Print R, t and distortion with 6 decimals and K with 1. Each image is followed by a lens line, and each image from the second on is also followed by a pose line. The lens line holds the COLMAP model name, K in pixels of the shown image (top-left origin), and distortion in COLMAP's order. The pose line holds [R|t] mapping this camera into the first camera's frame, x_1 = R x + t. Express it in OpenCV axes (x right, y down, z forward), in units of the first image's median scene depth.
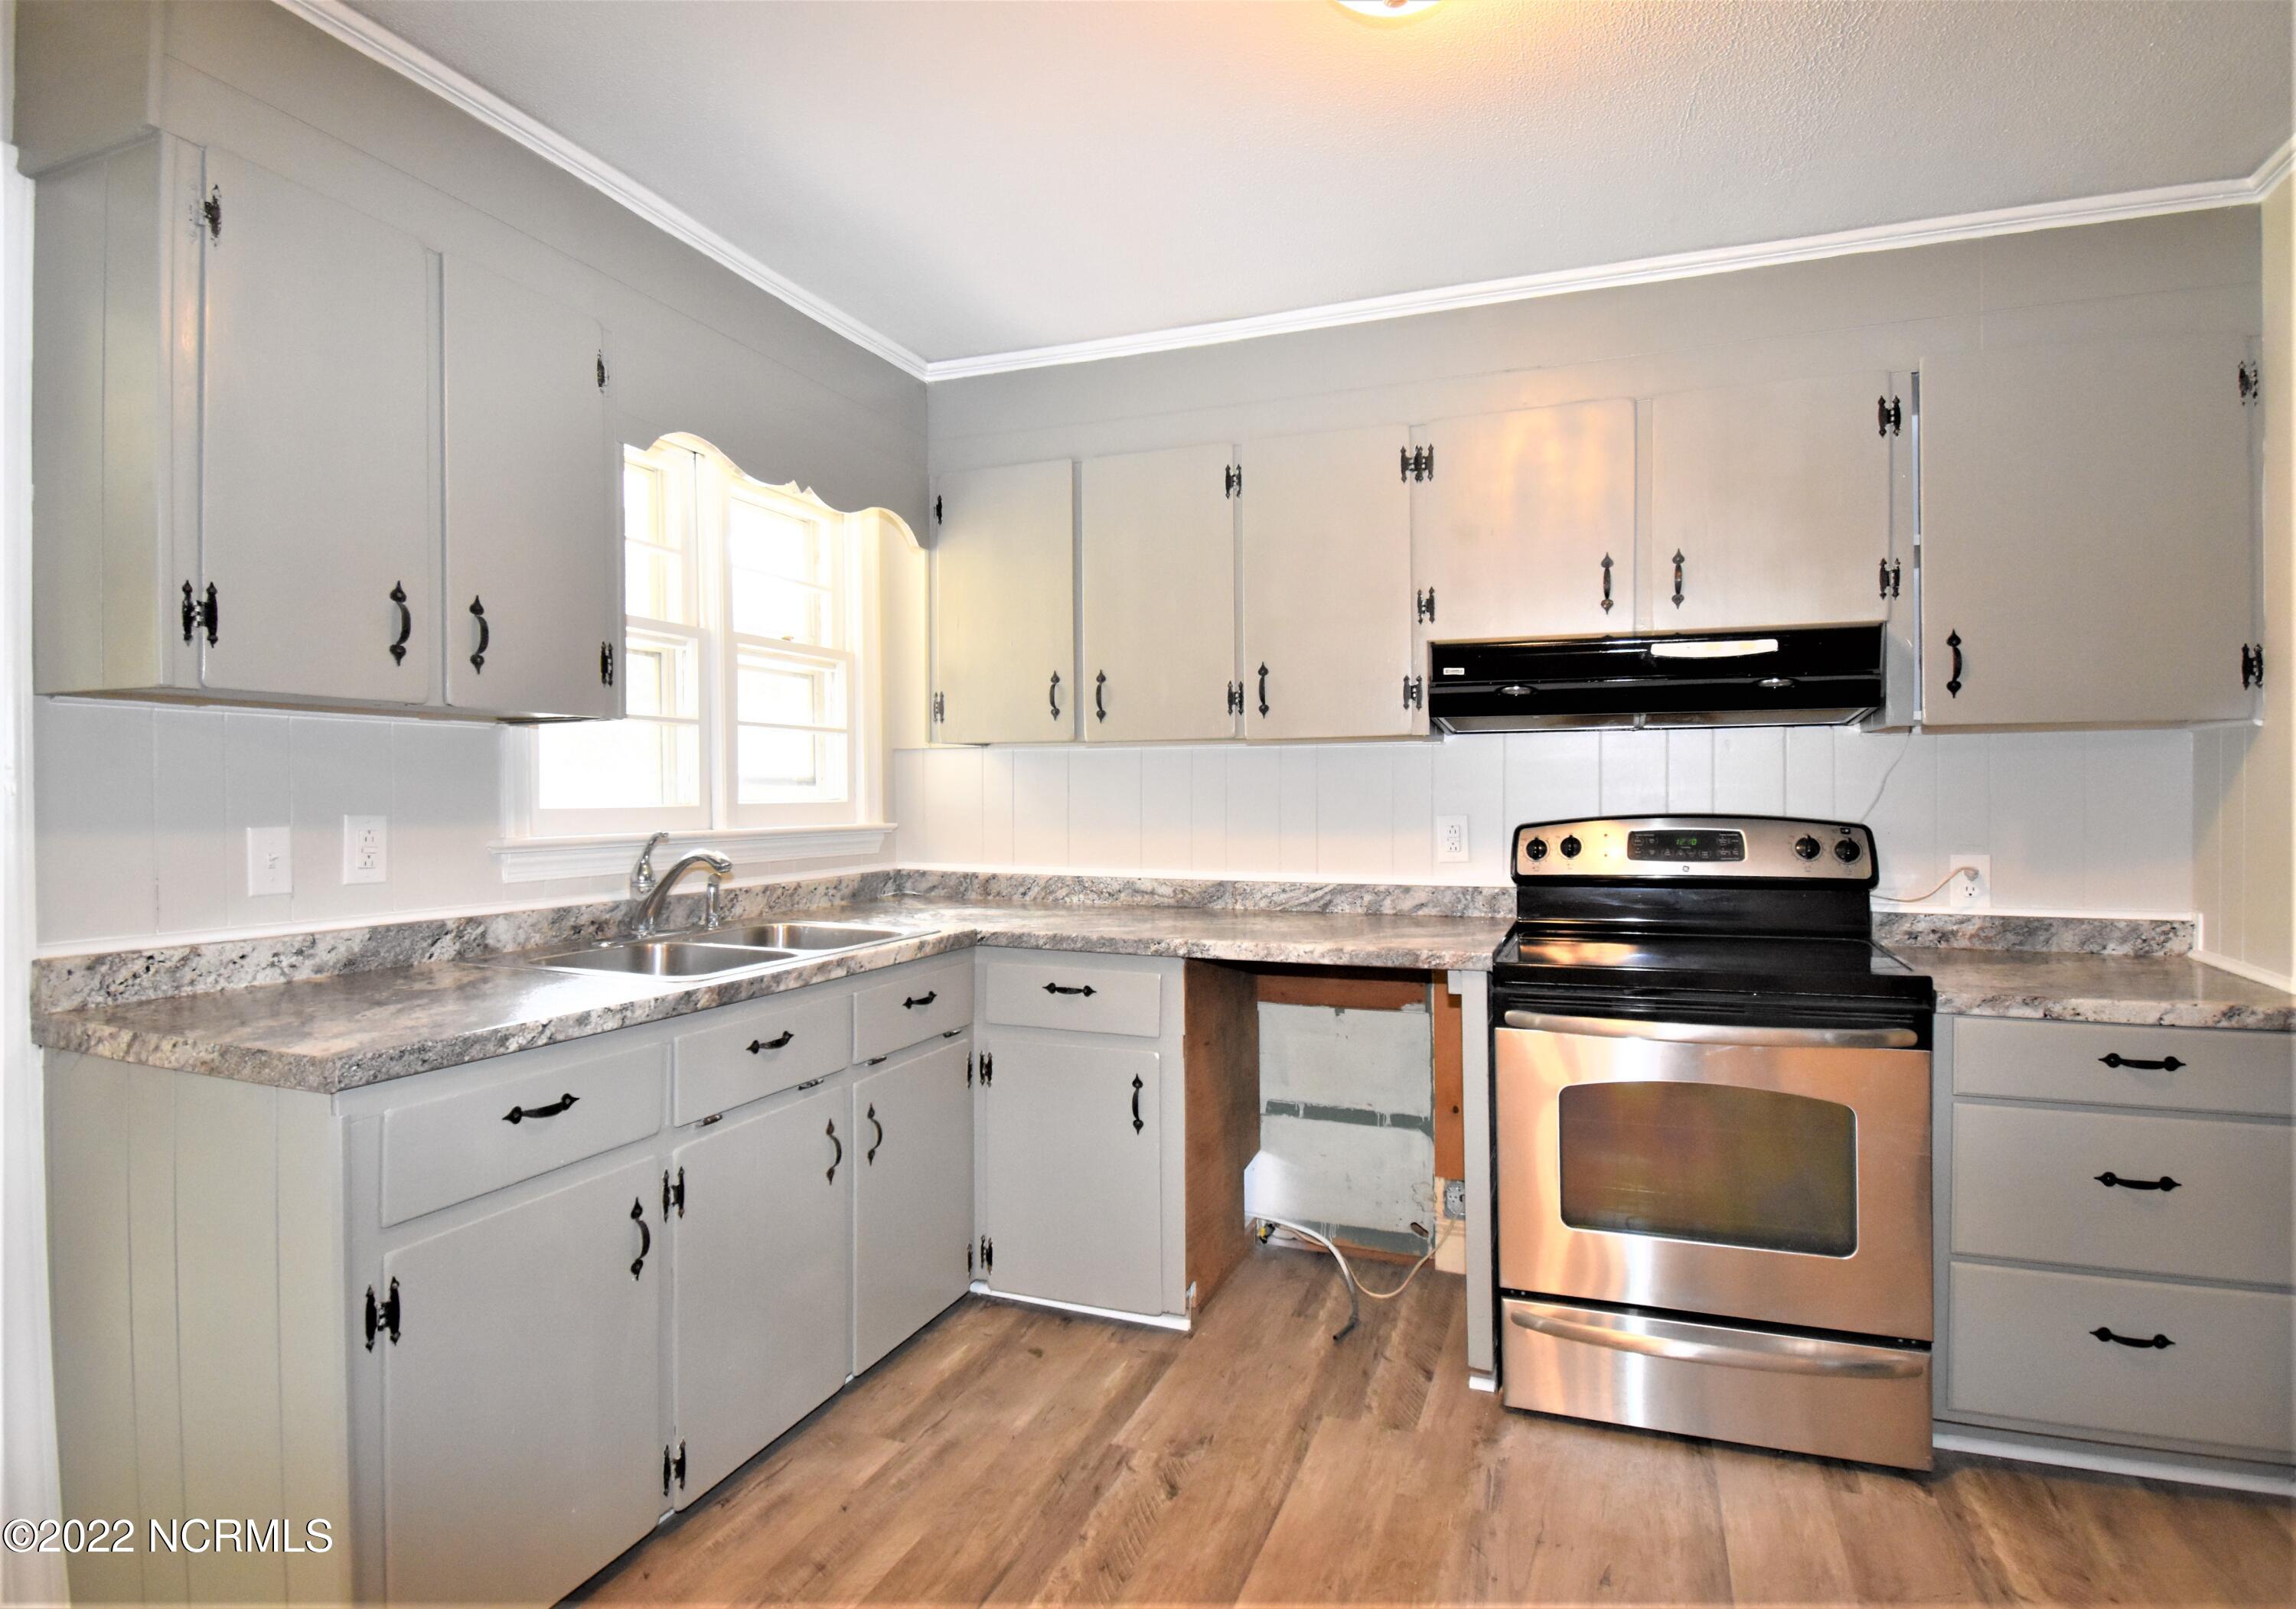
lens RADIAL K [[1200.6, 0, 1166.5], [0, 1200.6, 806.9], [0, 0, 1]] dist [0.020232, -0.026704]
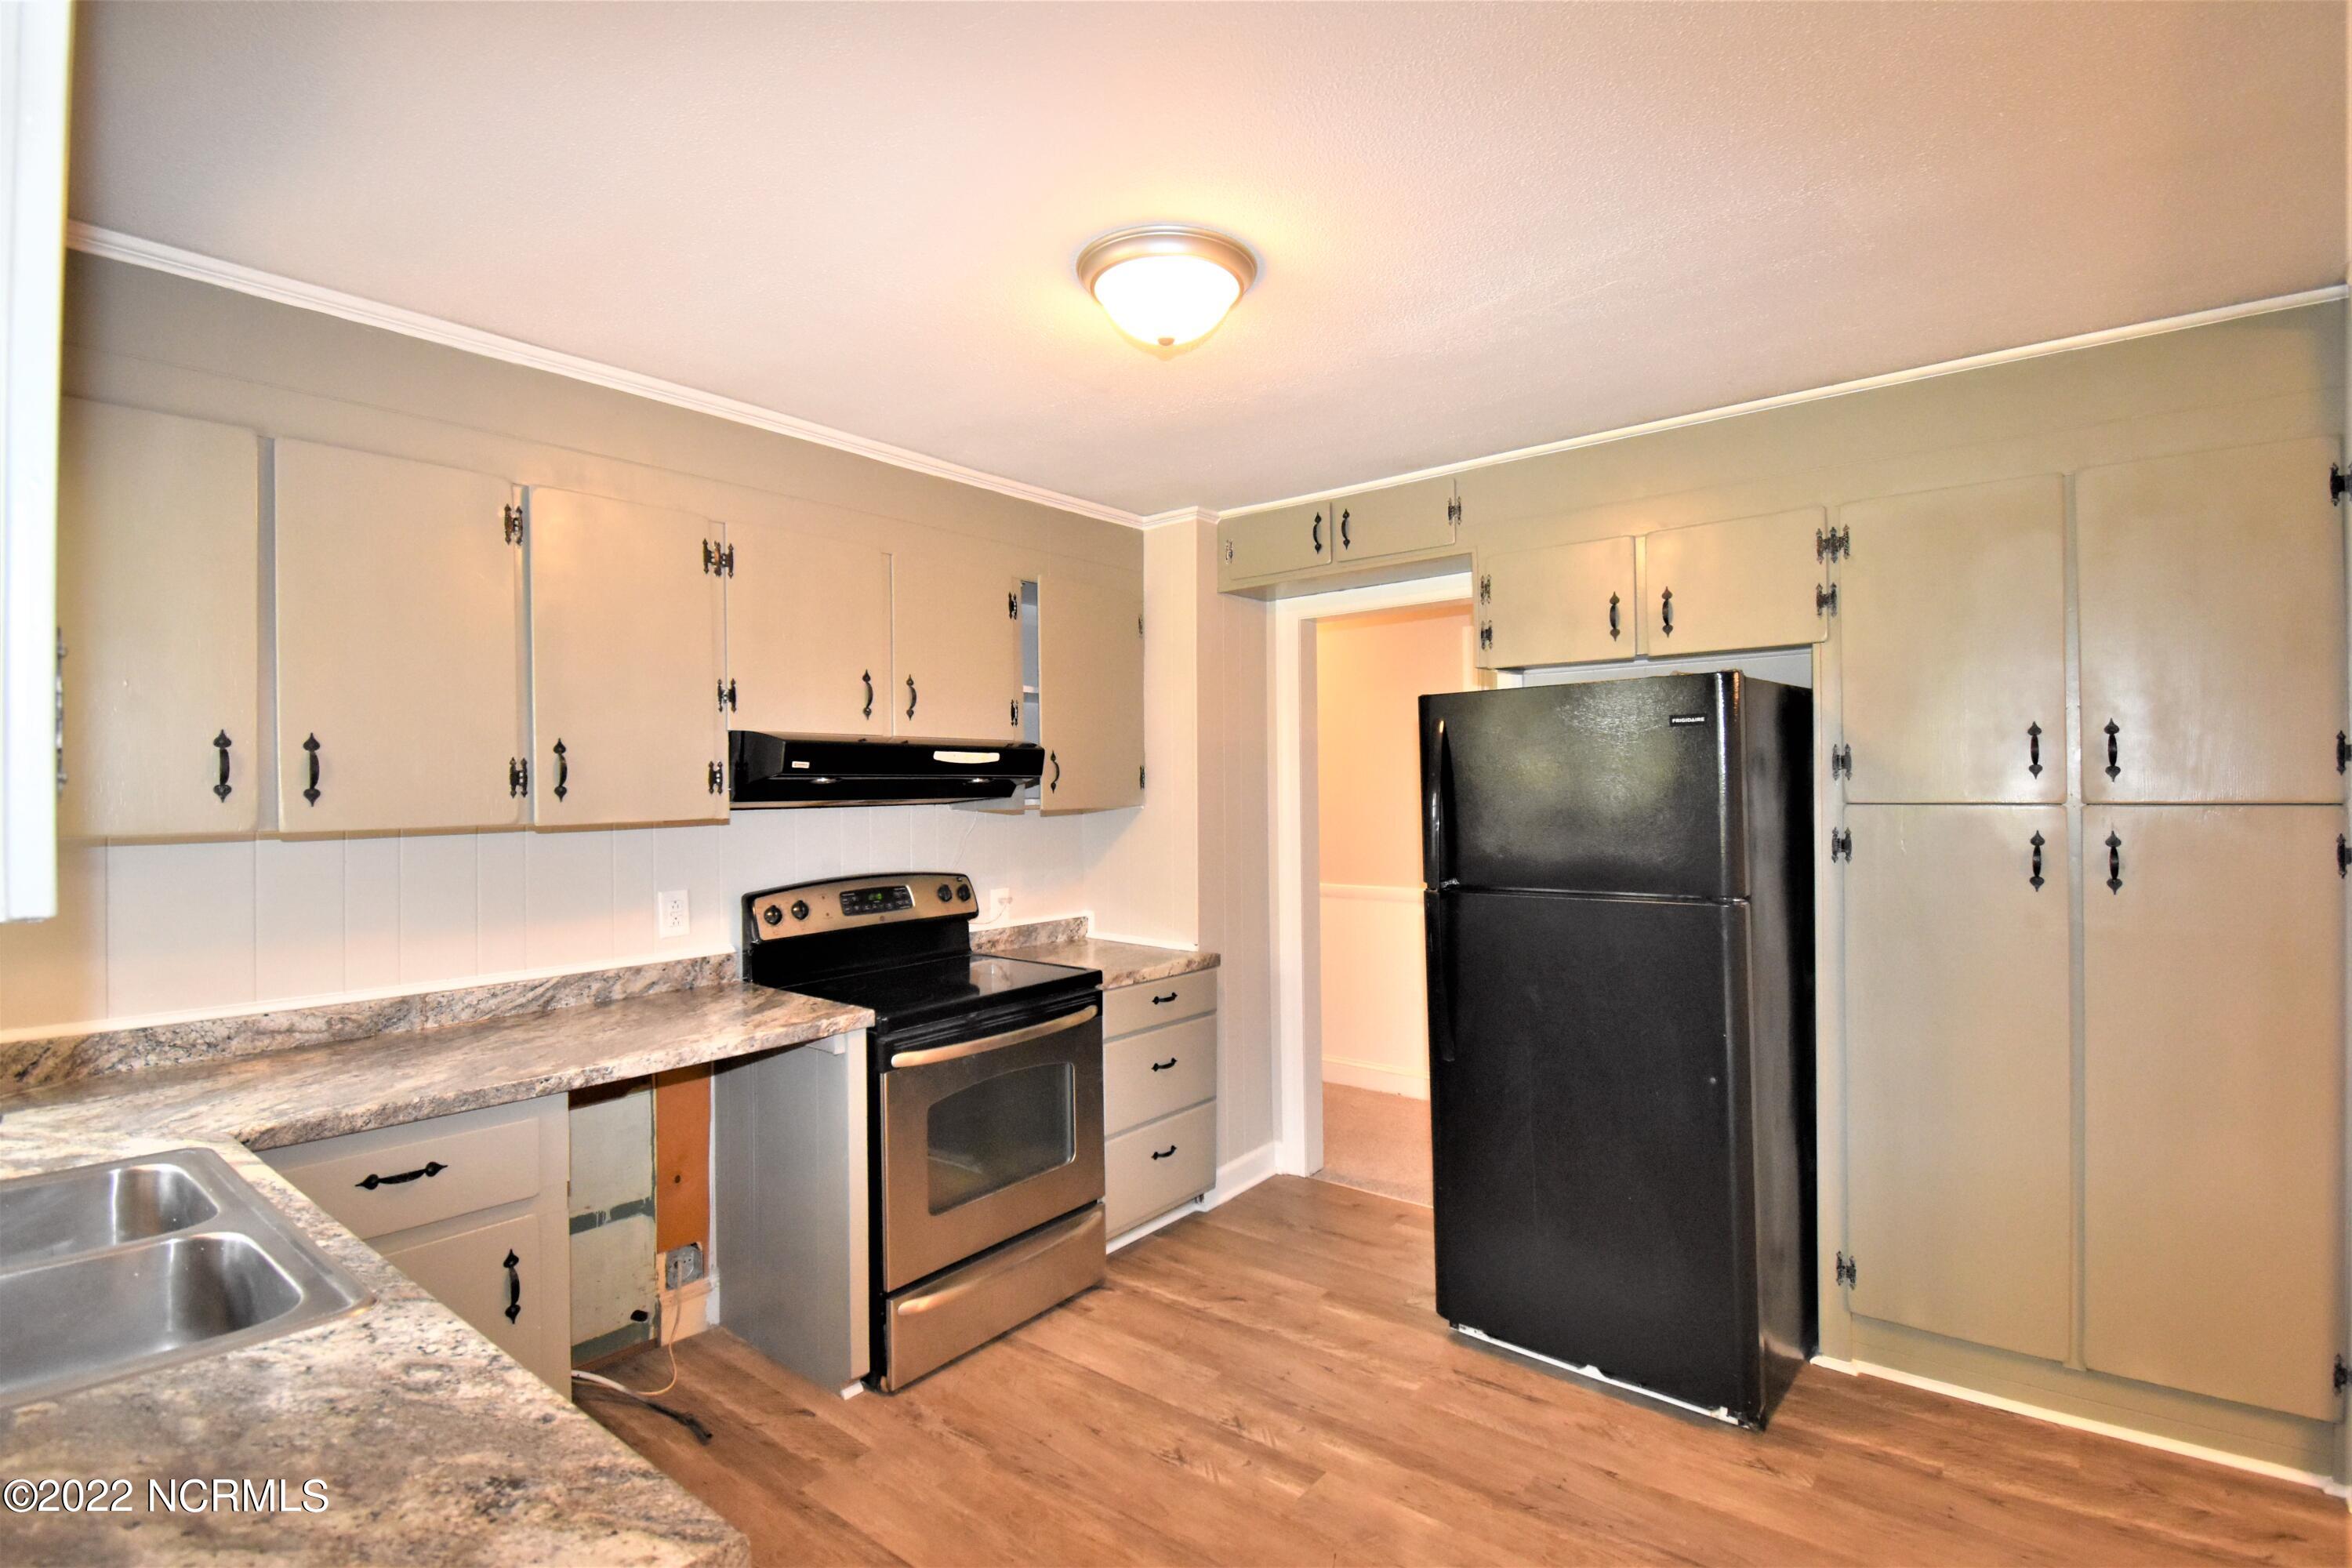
lens RADIAL K [[1116.3, 0, 1176.0], [0, 1116.3, 784.0], [0, 0, 1]] dist [0.025907, -0.032101]
pose [[0.317852, 0.000219, 0.948140, -0.583142], [0.022068, 0.999727, -0.007629, -0.073741], [-0.947883, 0.023349, 0.317761, 0.318965]]
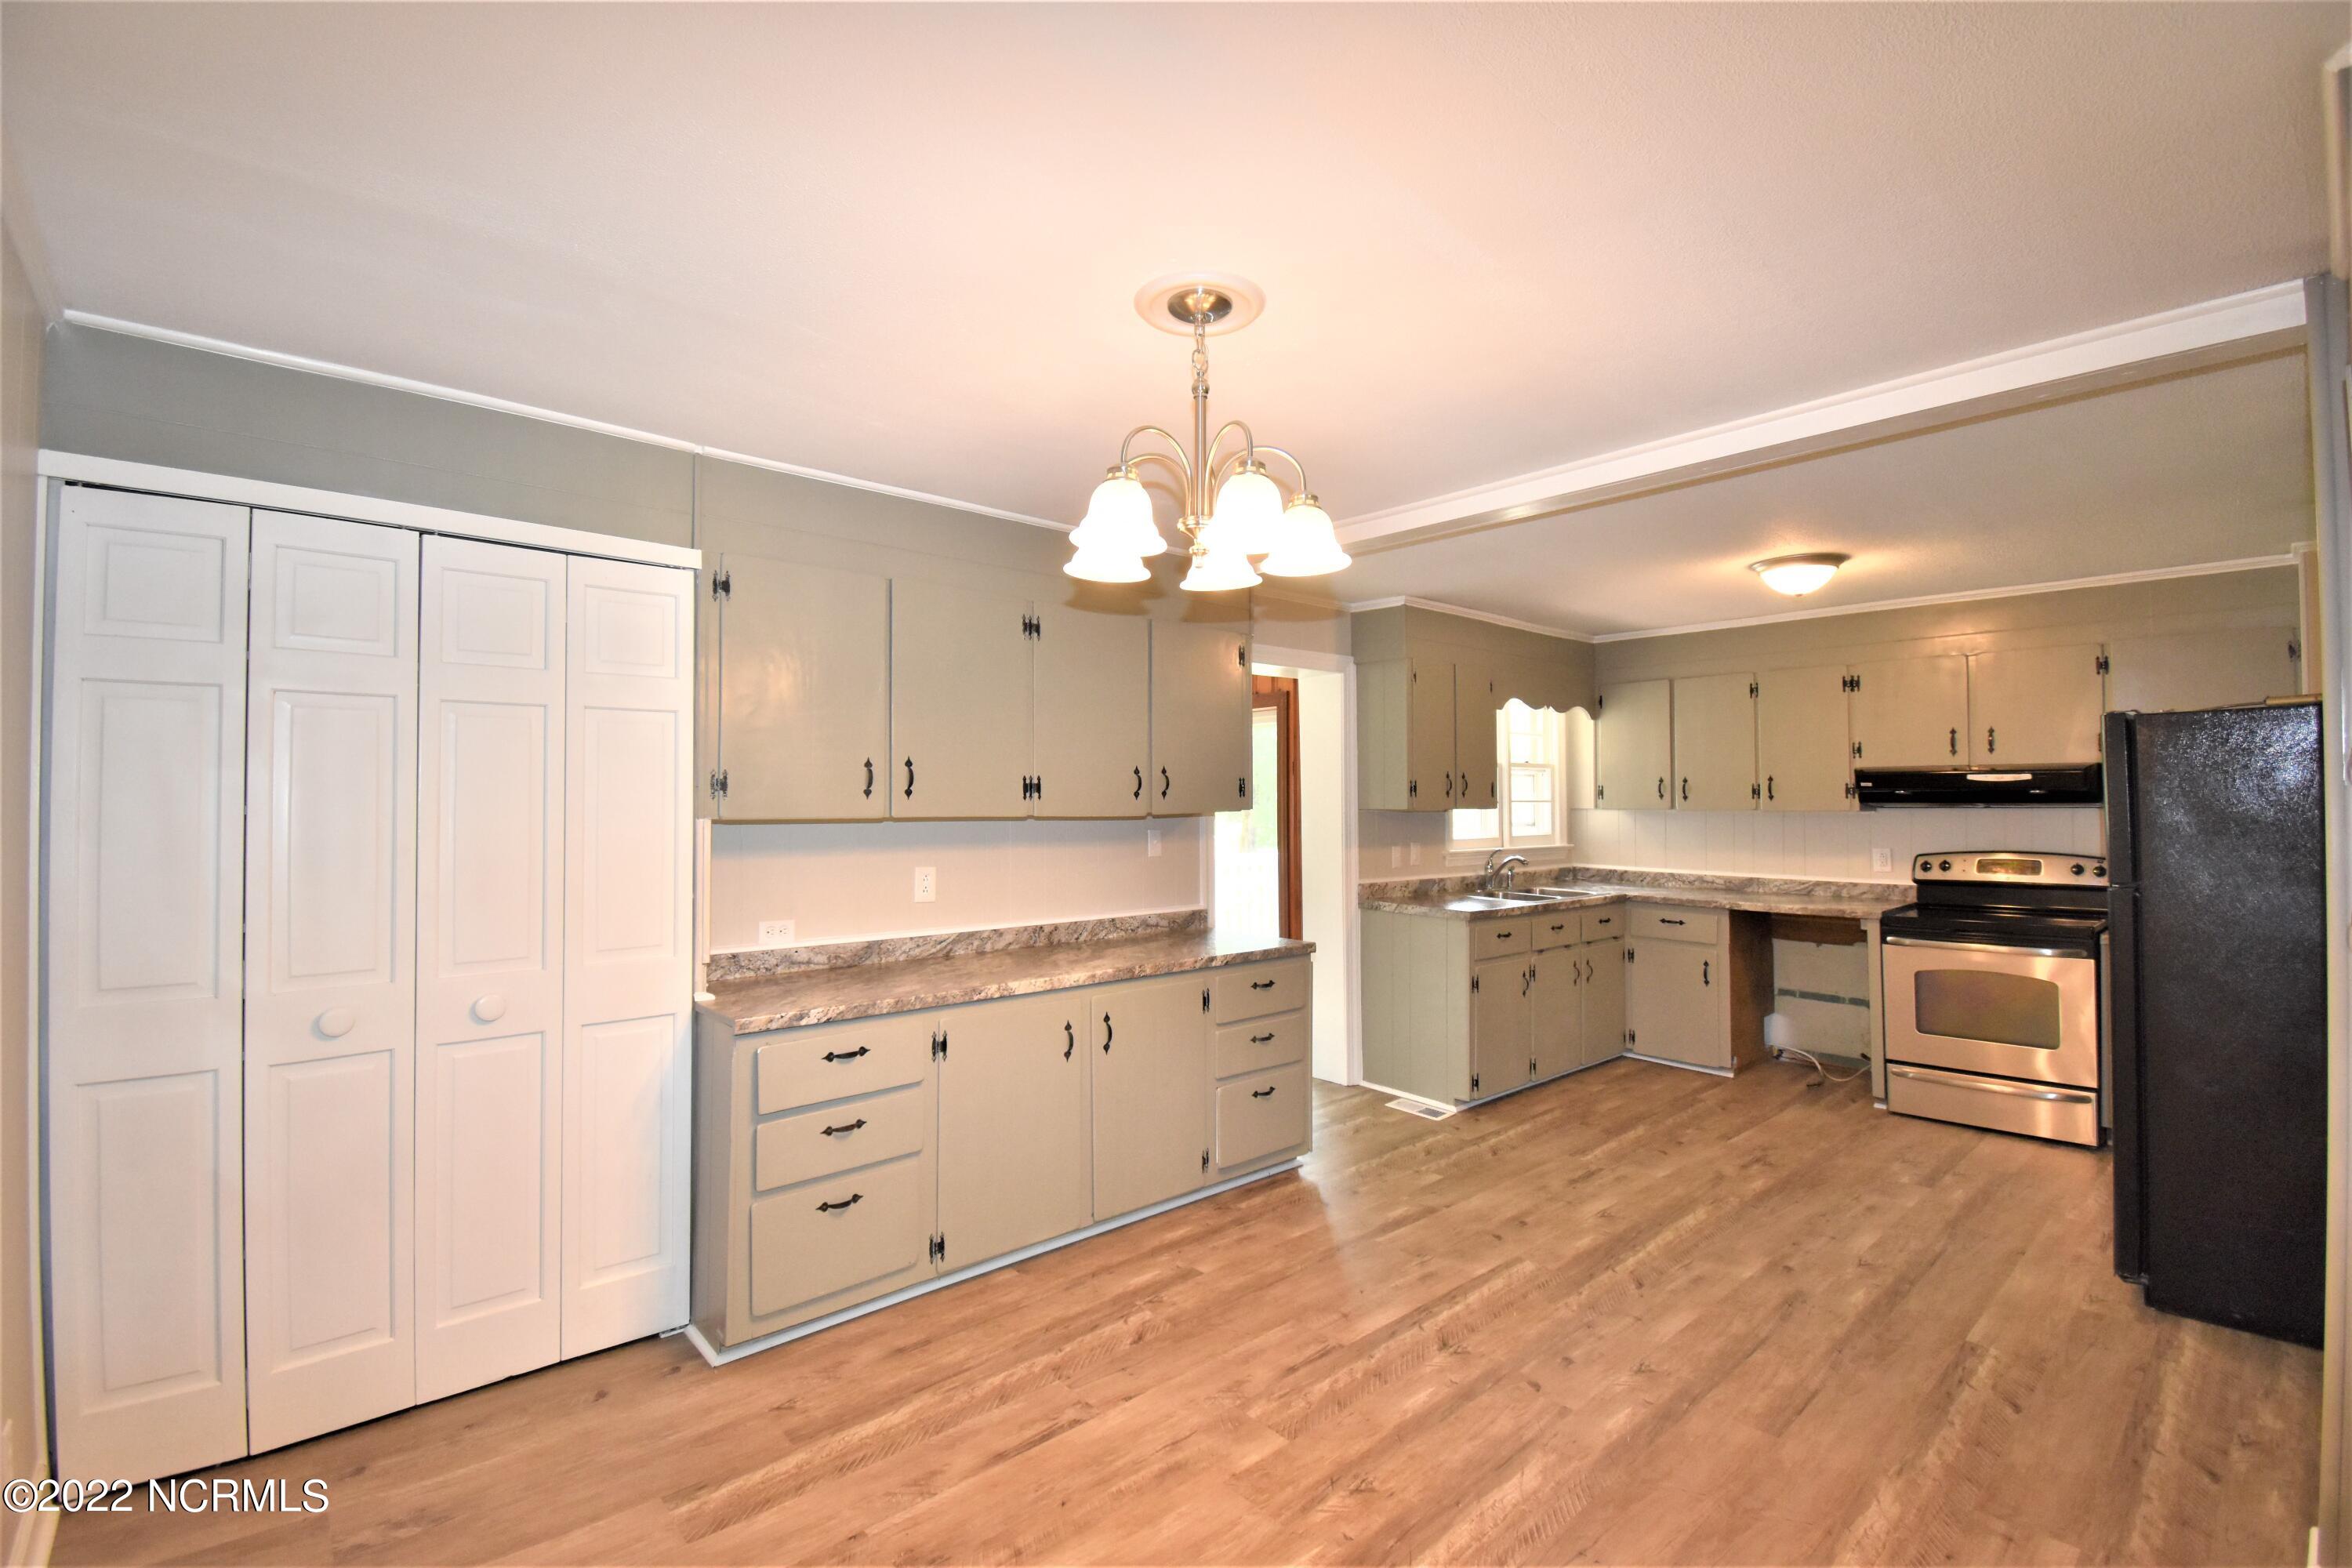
lens RADIAL K [[1032.8, 0, 1176.0], [0, 1032.8, 784.0], [0, 0, 1]] dist [0.021184, -0.028382]
pose [[0.883895, -0.006150, -0.467646, 0.008392], [-0.007140, 0.999620, -0.026641, -0.049884], [0.467632, 0.026886, 0.883515, -1.176295]]
